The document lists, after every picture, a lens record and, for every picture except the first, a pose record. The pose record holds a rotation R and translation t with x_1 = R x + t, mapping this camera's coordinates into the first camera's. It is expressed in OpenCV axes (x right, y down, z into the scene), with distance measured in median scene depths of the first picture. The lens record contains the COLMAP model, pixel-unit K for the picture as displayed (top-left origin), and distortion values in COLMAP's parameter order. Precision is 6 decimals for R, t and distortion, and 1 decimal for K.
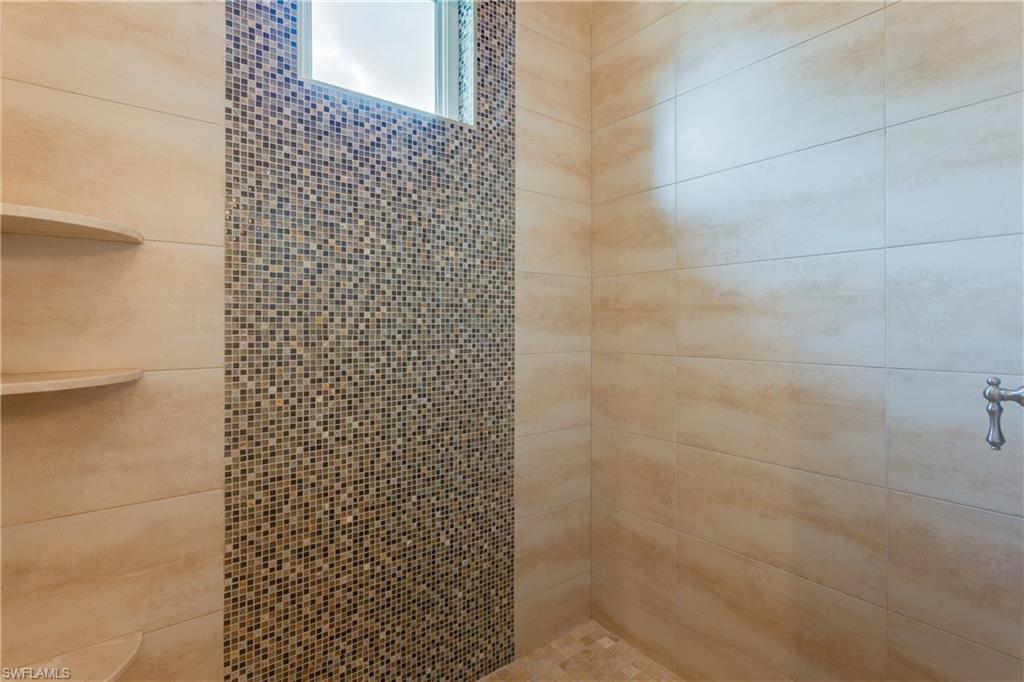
lens RADIAL K [[489.1, 0, 515.7], [0, 489.1, 335.9], [0, 0, 1]] dist [0.002708, 0.000099]
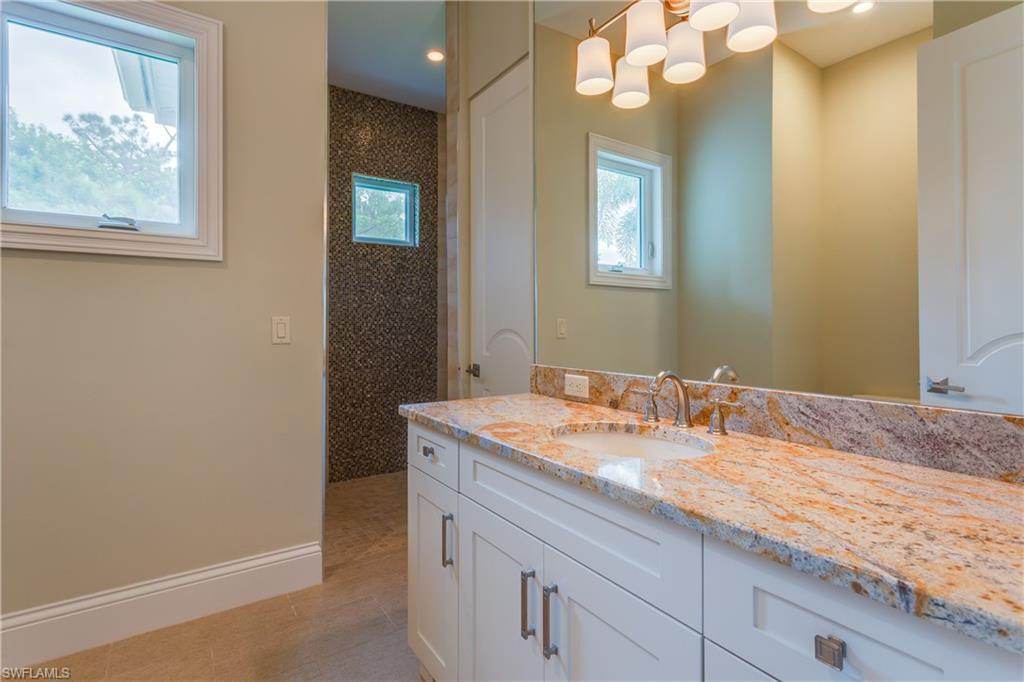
lens RADIAL K [[489.1, 0, 514.5], [0, 489.1, 336.6], [0, 0, 1]] dist [0.002708, 0.000099]
pose [[0.998245, 0.001848, -0.059183, 0.644818], [-0.001613, 0.999991, 0.004019, 0.024317], [0.059190, -0.003916, 0.998239, -1.714182]]
